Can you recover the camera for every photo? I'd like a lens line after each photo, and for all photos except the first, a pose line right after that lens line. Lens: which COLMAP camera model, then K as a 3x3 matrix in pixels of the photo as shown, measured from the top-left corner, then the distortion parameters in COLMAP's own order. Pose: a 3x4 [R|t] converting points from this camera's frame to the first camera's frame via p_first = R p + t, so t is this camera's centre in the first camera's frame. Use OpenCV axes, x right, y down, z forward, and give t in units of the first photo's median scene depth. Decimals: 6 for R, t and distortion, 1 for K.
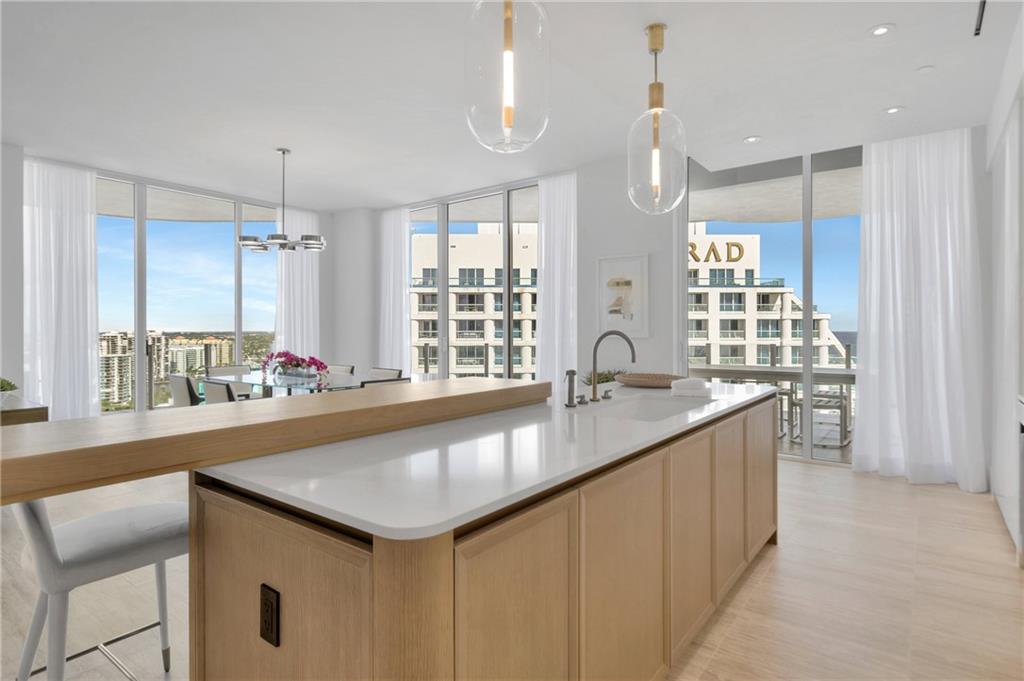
lens RADIAL K [[537.0, 0, 516.0], [0, 537.0, 333.1], [0, 0, 1]] dist [-0.000548, 0.000342]
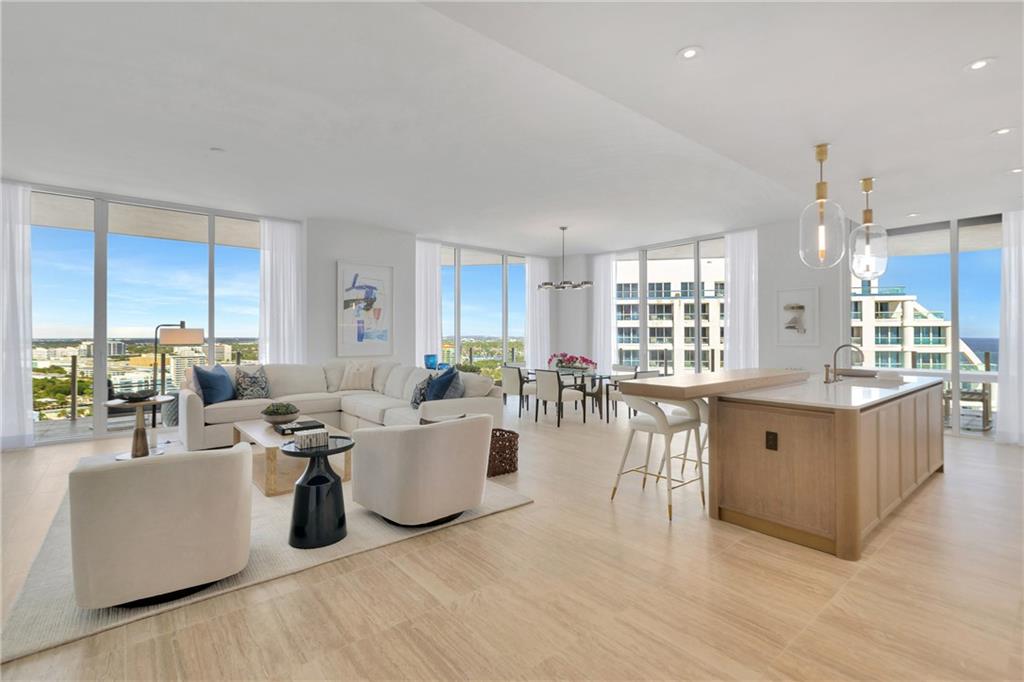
lens RADIAL K [[467.3, 0, 516.3], [0, 467.3, 331.9], [0, 0, 1]] dist [0.002387, 0.000266]
pose [[0.974560, -0.000087, -0.224126, -0.203775], [-0.003069, 0.999901, -0.013736, -0.007814], [0.224105, 0.014074, 0.974463, -0.304376]]
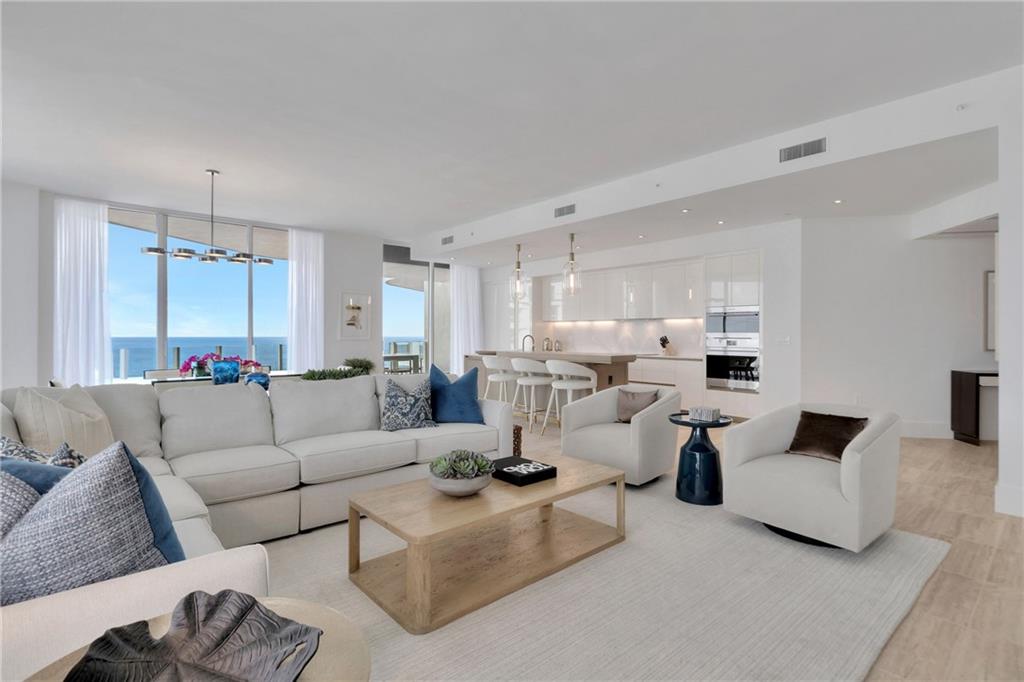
lens RADIAL K [[486.0, 0, 512.0], [0, 486.0, 341.0], [0, 0, 1]] dist [0.000214, -0.000191]
pose [[0.205904, -0.012413, 0.978494, -1.008172], [0.006441, 0.999915, 0.011329, -0.000809], [-0.978551, 0.003970, 0.205966, 0.153610]]
